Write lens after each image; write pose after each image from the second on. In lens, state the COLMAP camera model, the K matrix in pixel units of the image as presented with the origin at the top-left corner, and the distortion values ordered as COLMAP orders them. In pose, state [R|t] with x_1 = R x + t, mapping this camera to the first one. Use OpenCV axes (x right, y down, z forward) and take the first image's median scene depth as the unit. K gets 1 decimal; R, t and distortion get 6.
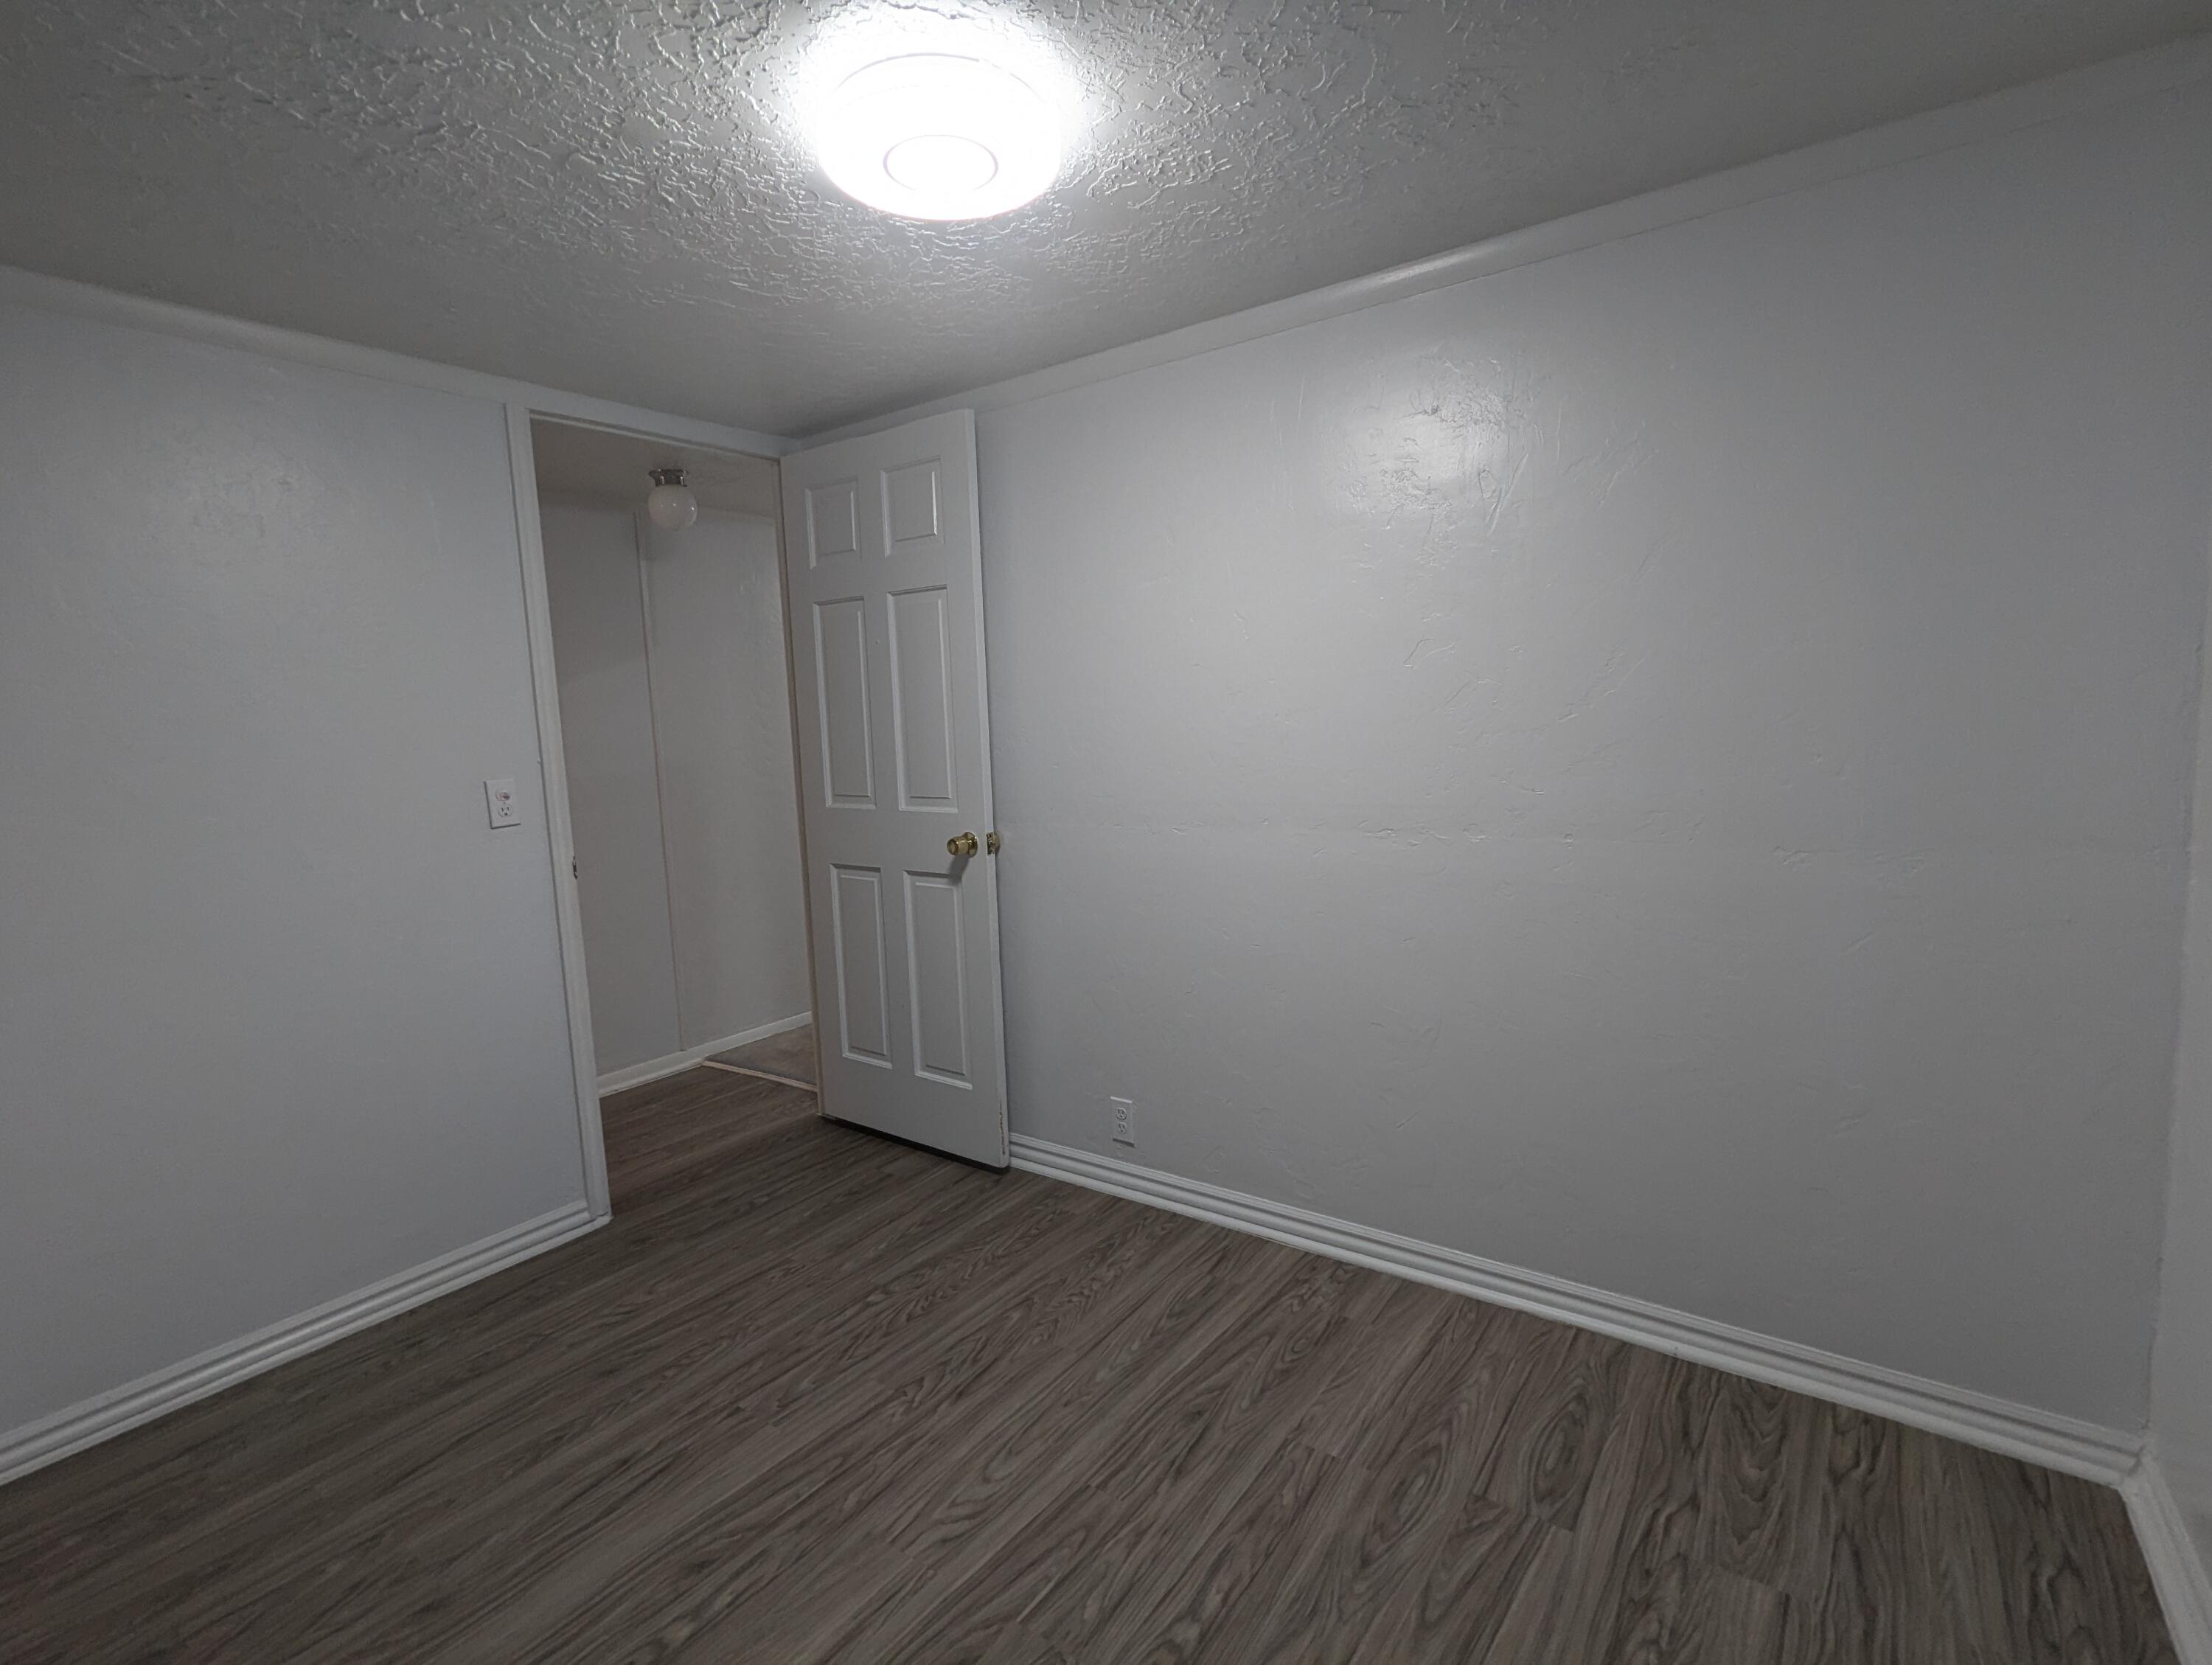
lens RADIAL K [[1054.4, 0, 1107.6], [0, 1054.4, 835.4], [0, 0, 1]] dist [-0.005073, 0.002756]
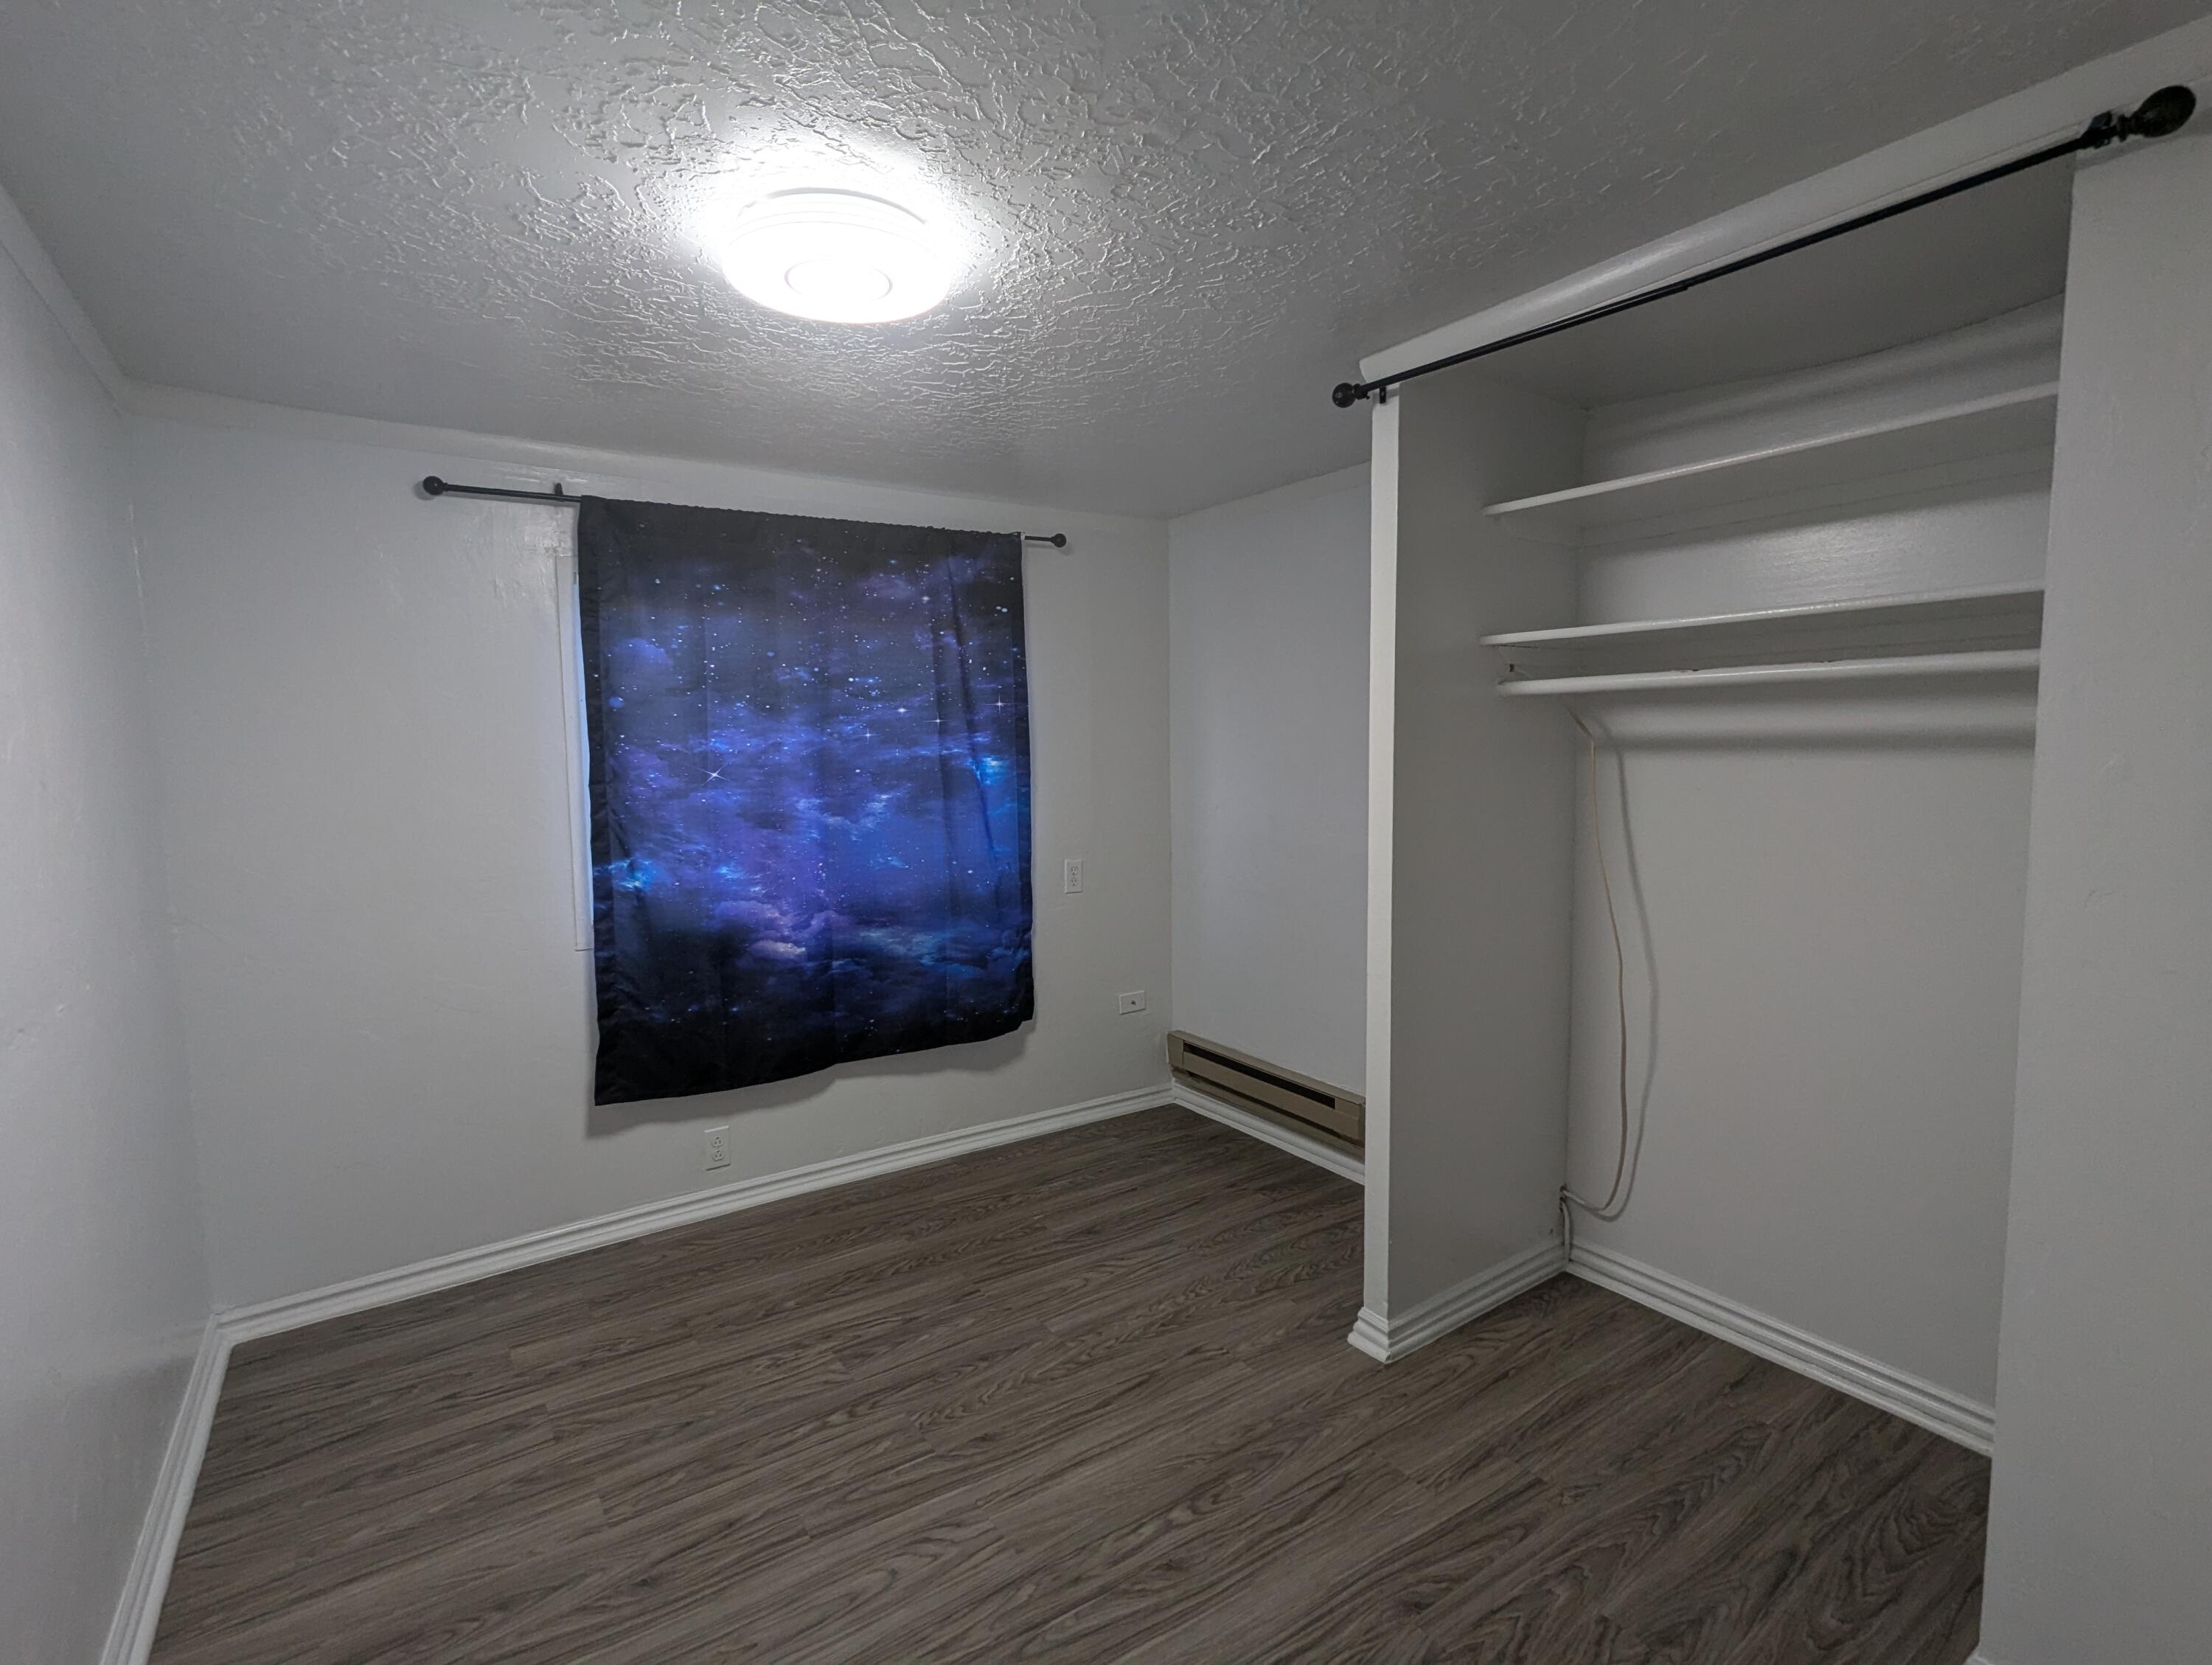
lens RADIAL K [[1054.4, 0, 1103.3], [0, 1054.4, 831.8], [0, 0, 1]] dist [-0.005073, 0.002756]
pose [[-0.940328, 0.022323, 0.339537, -0.664514], [0.089483, 0.978947, 0.183457, -0.224024], [-0.328293, 0.202893, -0.922528, 1.754195]]
